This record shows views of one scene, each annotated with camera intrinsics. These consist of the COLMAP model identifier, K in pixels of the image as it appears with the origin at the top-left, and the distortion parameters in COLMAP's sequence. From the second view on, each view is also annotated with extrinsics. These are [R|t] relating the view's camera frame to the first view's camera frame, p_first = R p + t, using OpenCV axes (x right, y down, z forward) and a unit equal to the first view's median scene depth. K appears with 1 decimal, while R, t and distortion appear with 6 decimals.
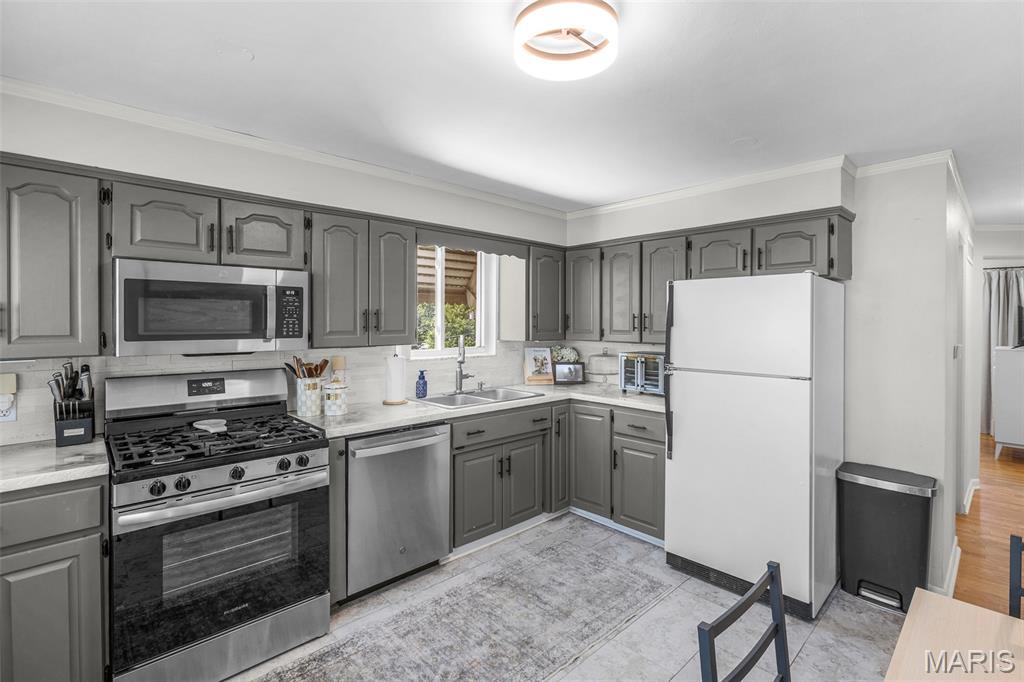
lens RADIAL K [[471.0, 0, 512.6], [0, 471.0, 328.1], [0, 0, 1]] dist [-0.000027, 0.000163]
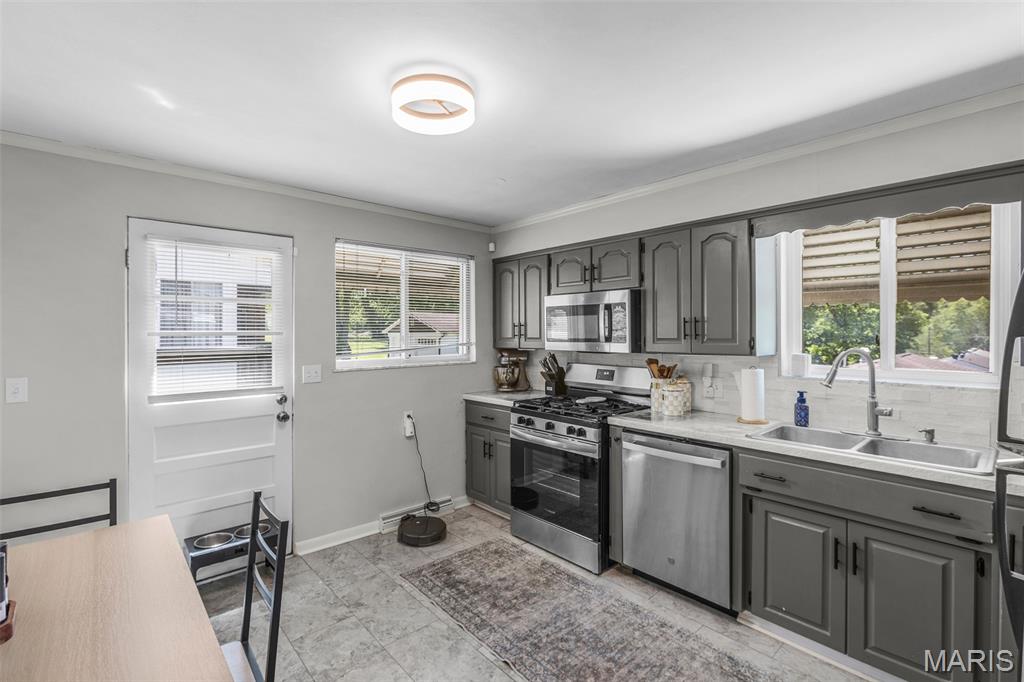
lens RADIAL K [[463.5, 0, 514.4], [0, 463.5, 334.8], [0, 0, 1]] dist [-0.001408, -0.000047]
pose [[-0.008096, 0.006284, -0.999947, 0.685148], [-0.008651, 0.999942, 0.006354, -0.006217], [0.999930, 0.008702, -0.008041, 0.622245]]
